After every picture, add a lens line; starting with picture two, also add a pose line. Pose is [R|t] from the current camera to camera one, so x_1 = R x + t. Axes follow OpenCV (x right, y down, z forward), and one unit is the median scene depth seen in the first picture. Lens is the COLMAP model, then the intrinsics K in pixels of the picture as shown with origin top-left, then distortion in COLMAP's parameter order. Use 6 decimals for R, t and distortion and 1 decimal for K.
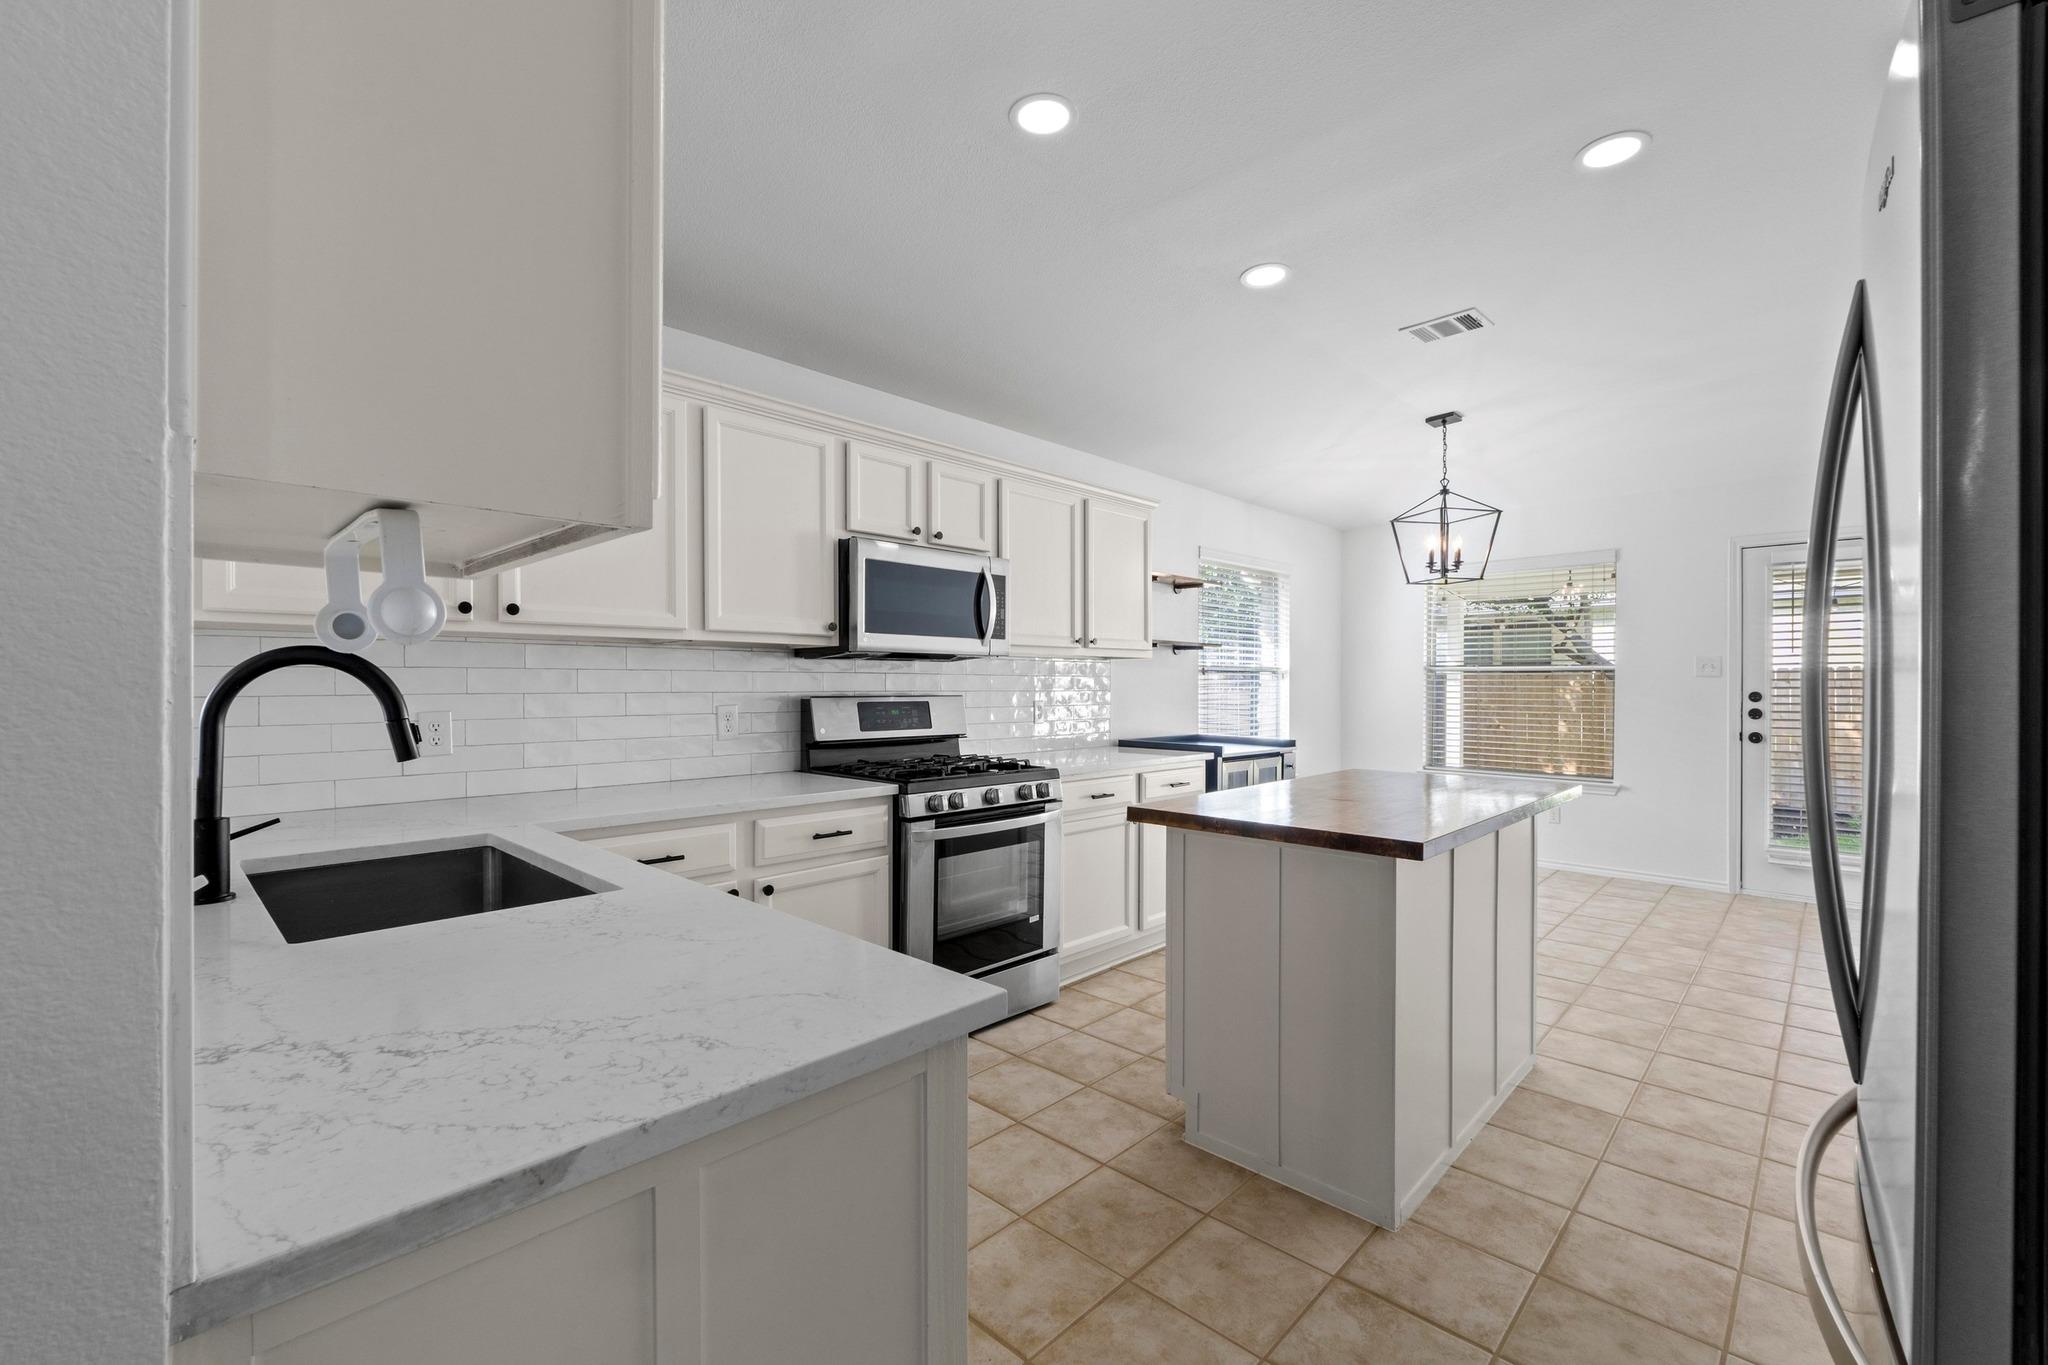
lens RADIAL K [[863.2, 0, 1021.0], [0, 863.2, 681.0], [0, 0, 1]] dist [-0.003387, -0.000357]
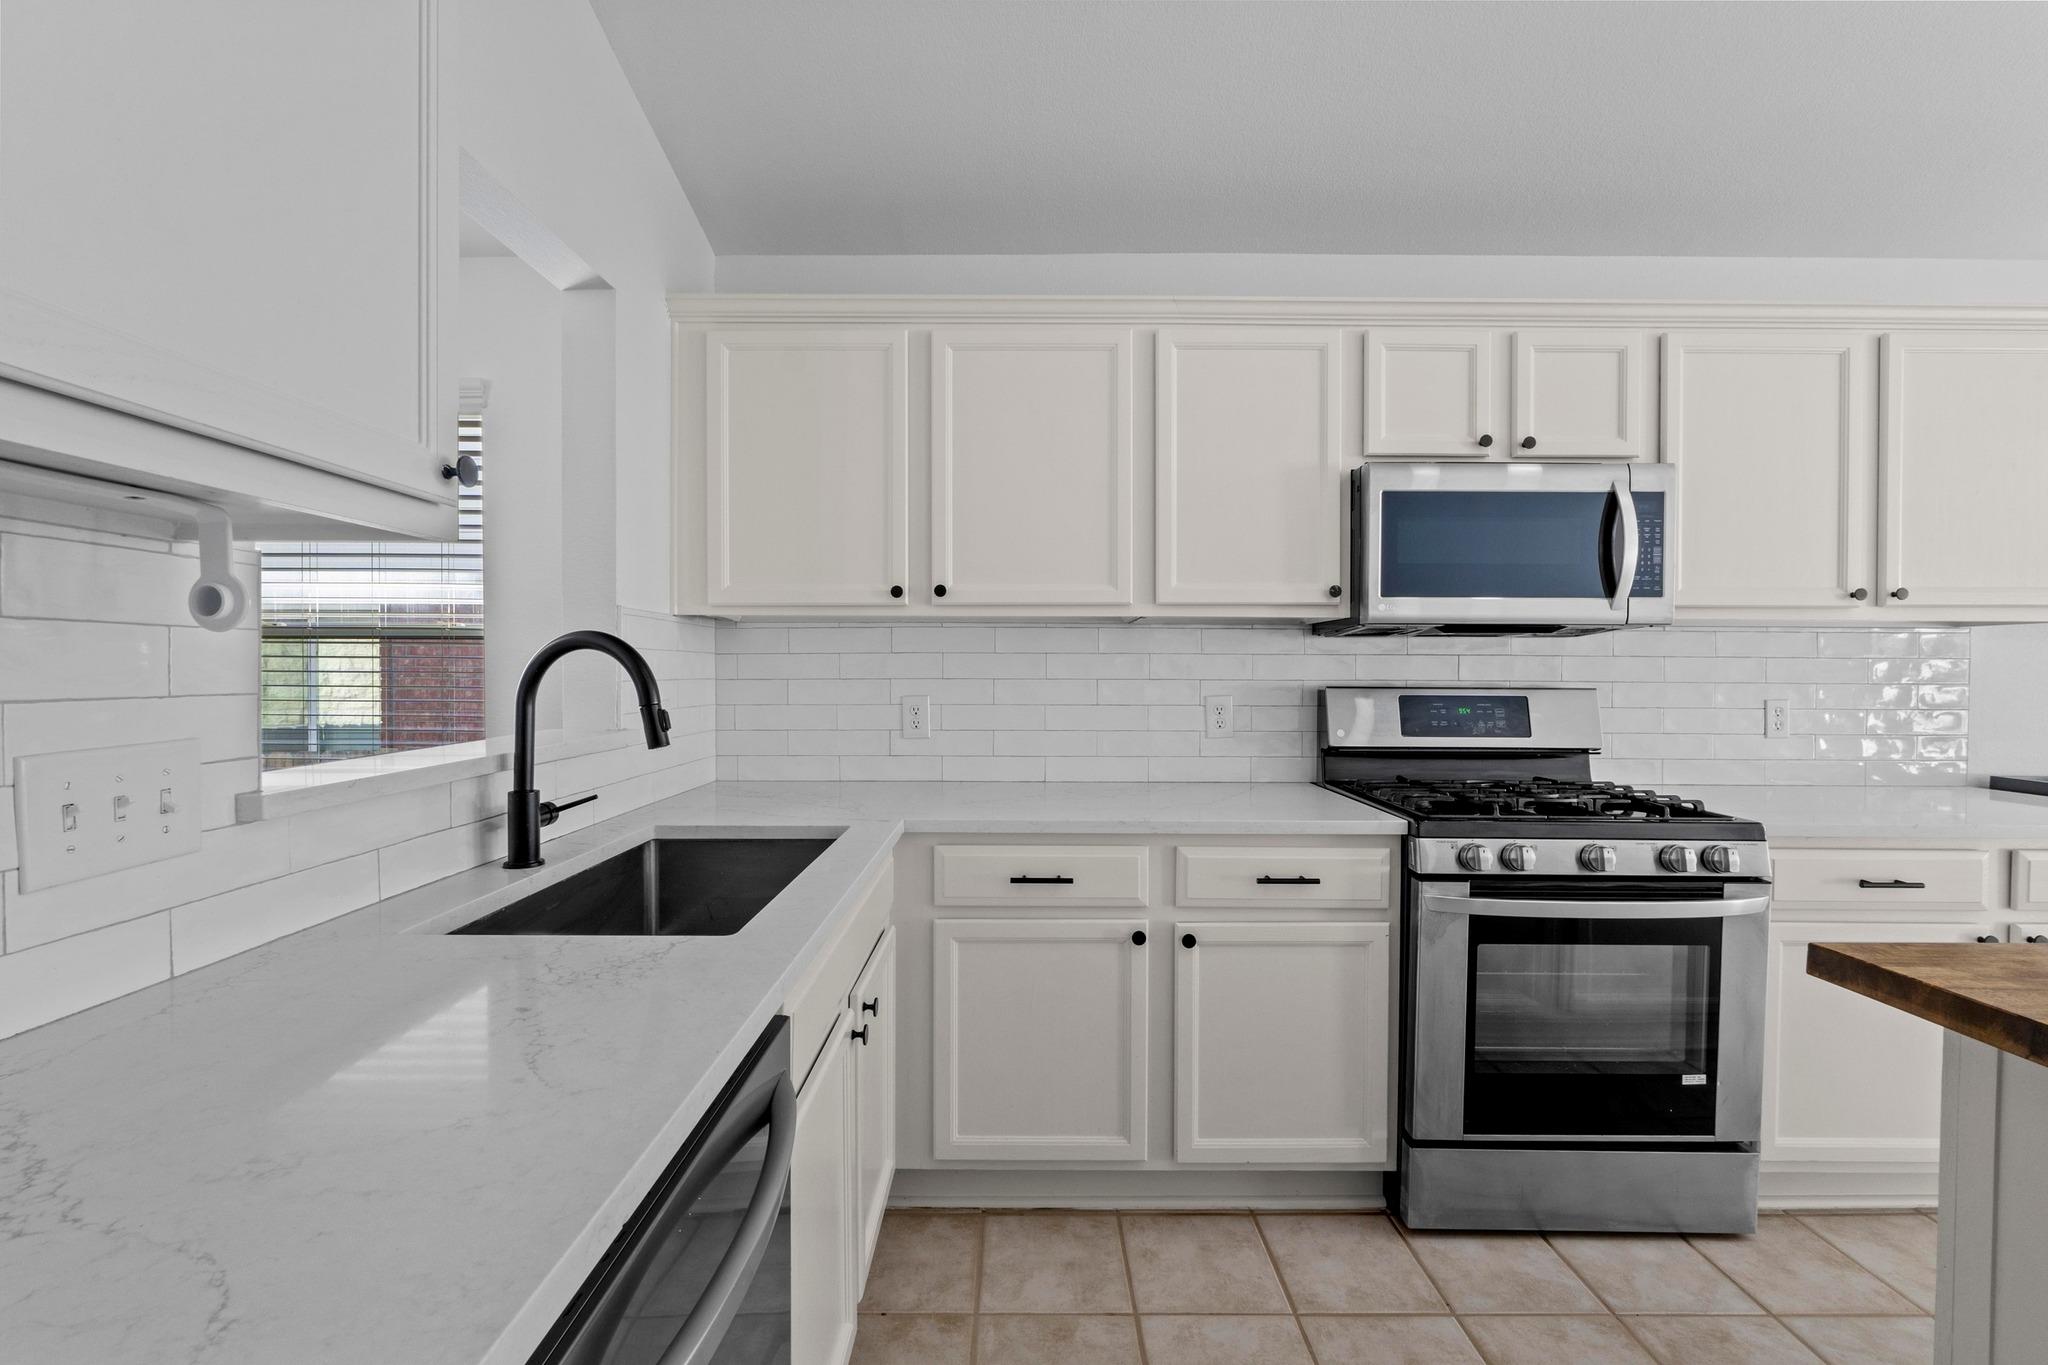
lens RADIAL K [[866.5, 0, 1017.9], [0, 866.5, 675.7], [0, 0, 1]] dist [-0.007962, 0.000044]
pose [[0.689619, 0.008992, -0.724117, 0.115686], [-0.000567, 0.999929, 0.011877, -0.000235], [0.724173, -0.007780, 0.689575, 0.276700]]
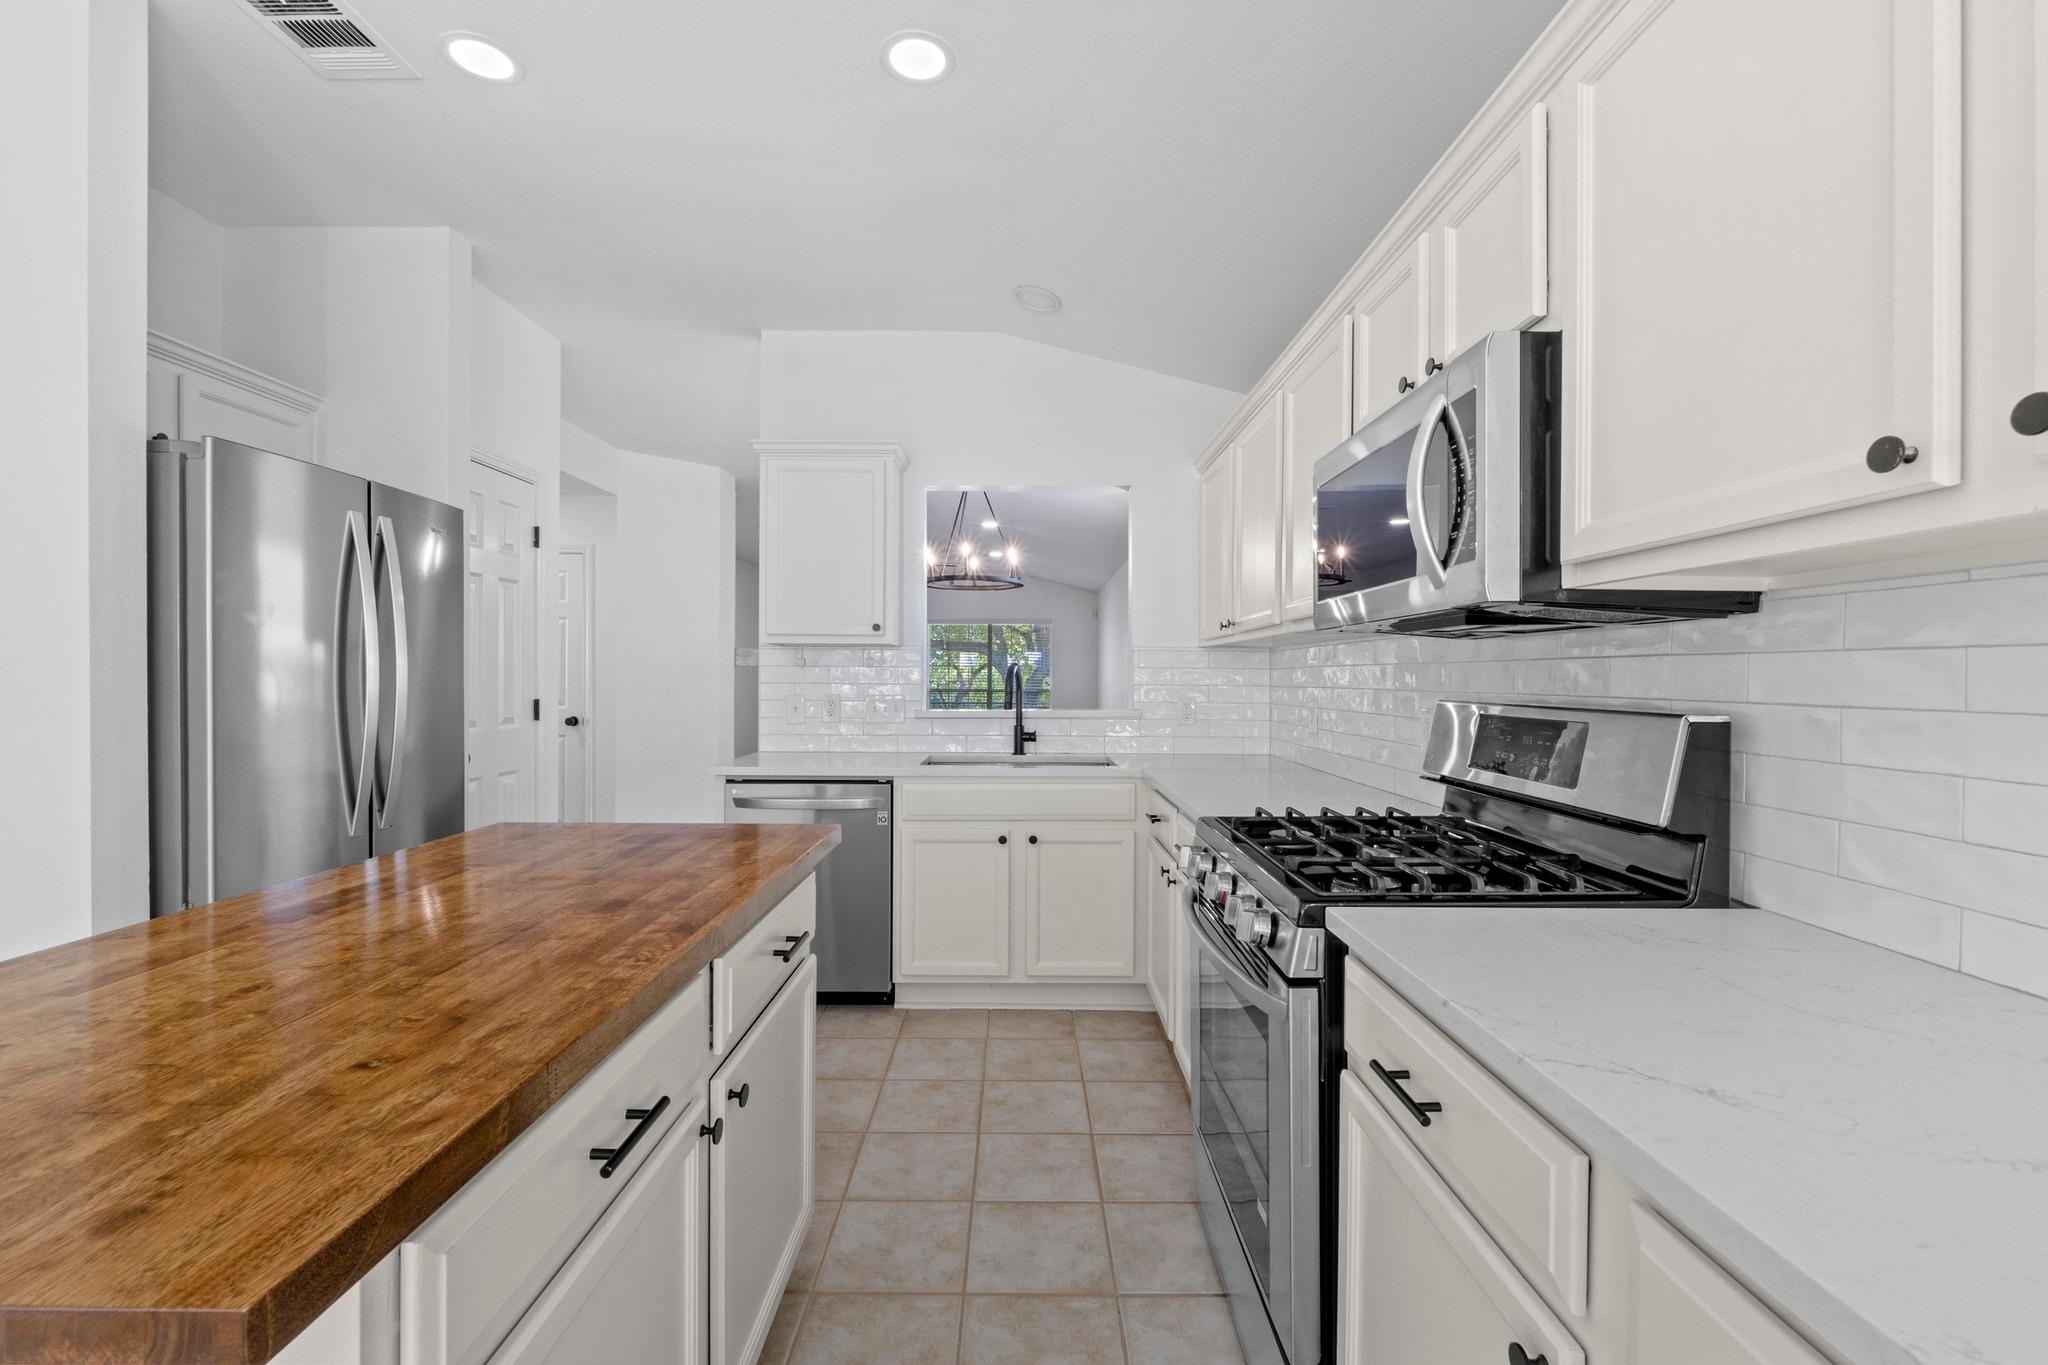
lens RADIAL K [[866.5, 0, 1017.9], [0, 866.5, 675.7], [0, 0, 1]] dist [-0.007962, 0.000044]
pose [[-0.723703, -0.006546, -0.690080, 0.405458], [-0.005028, 0.999978, -0.004212, 0.004456], [0.690093, 0.000422, -0.723721, 1.215313]]
